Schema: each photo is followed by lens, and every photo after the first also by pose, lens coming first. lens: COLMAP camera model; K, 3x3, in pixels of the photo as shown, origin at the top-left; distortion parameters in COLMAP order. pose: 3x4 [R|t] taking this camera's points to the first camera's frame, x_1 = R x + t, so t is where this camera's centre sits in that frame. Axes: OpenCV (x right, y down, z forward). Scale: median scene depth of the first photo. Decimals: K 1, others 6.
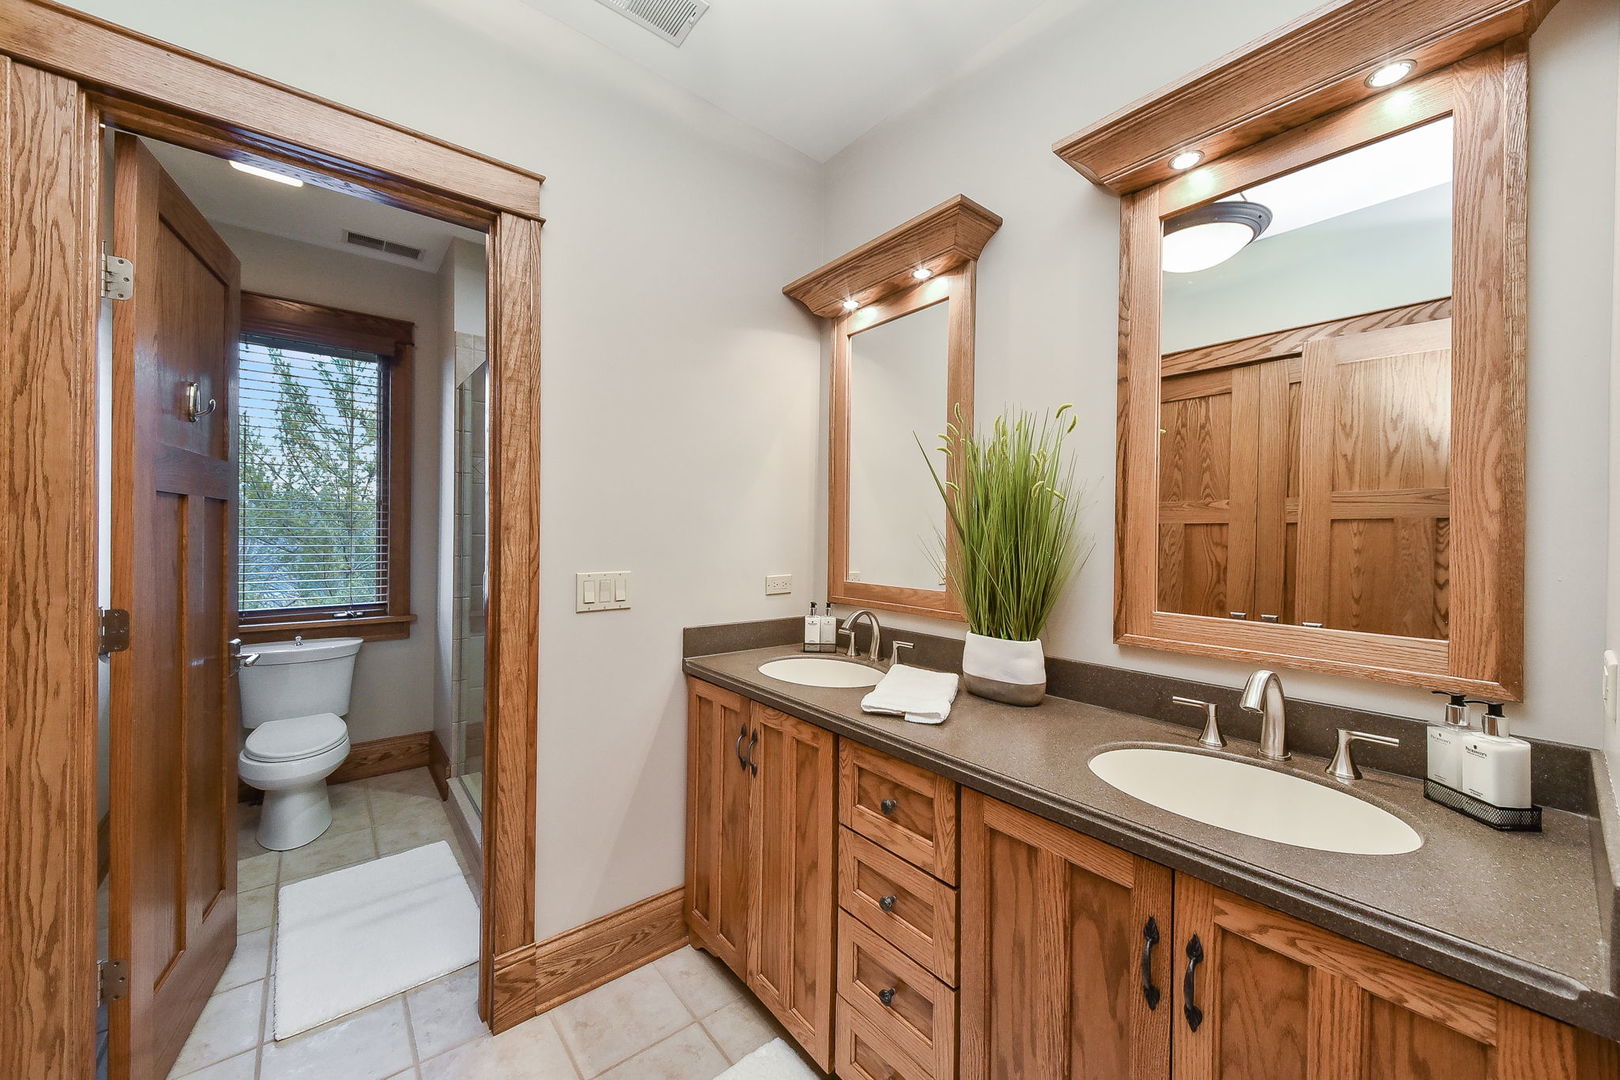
lens RADIAL K [[605.1, 0, 810.0], [0, 605.1, 540.0], [0, 0, 1]] dist [-0.000320, 0.000008]
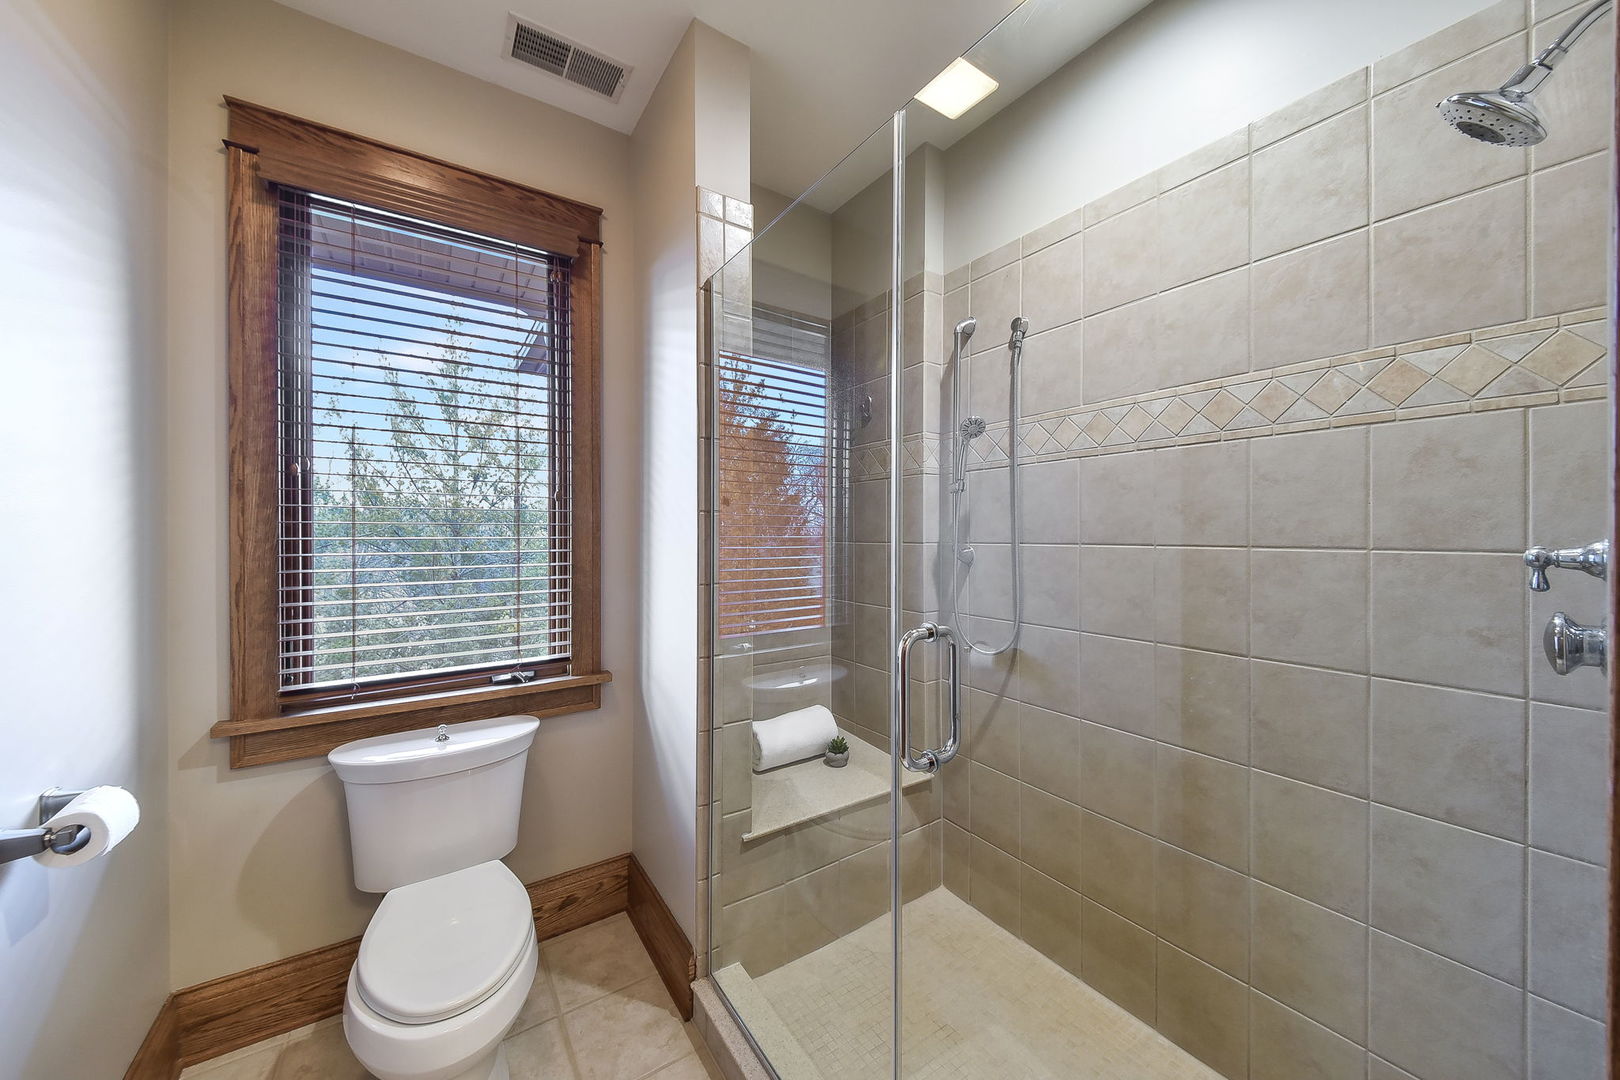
lens RADIAL K [[605.1, 0, 810.0], [0, 605.1, 540.0], [0, 0, 1]] dist [-0.000320, 0.000008]
pose [[0.993826, -0.011485, -0.110352, -0.379506], [0.011273, 0.999933, -0.002541, -0.011489], [0.110374, 0.001282, 0.993889, 0.405449]]
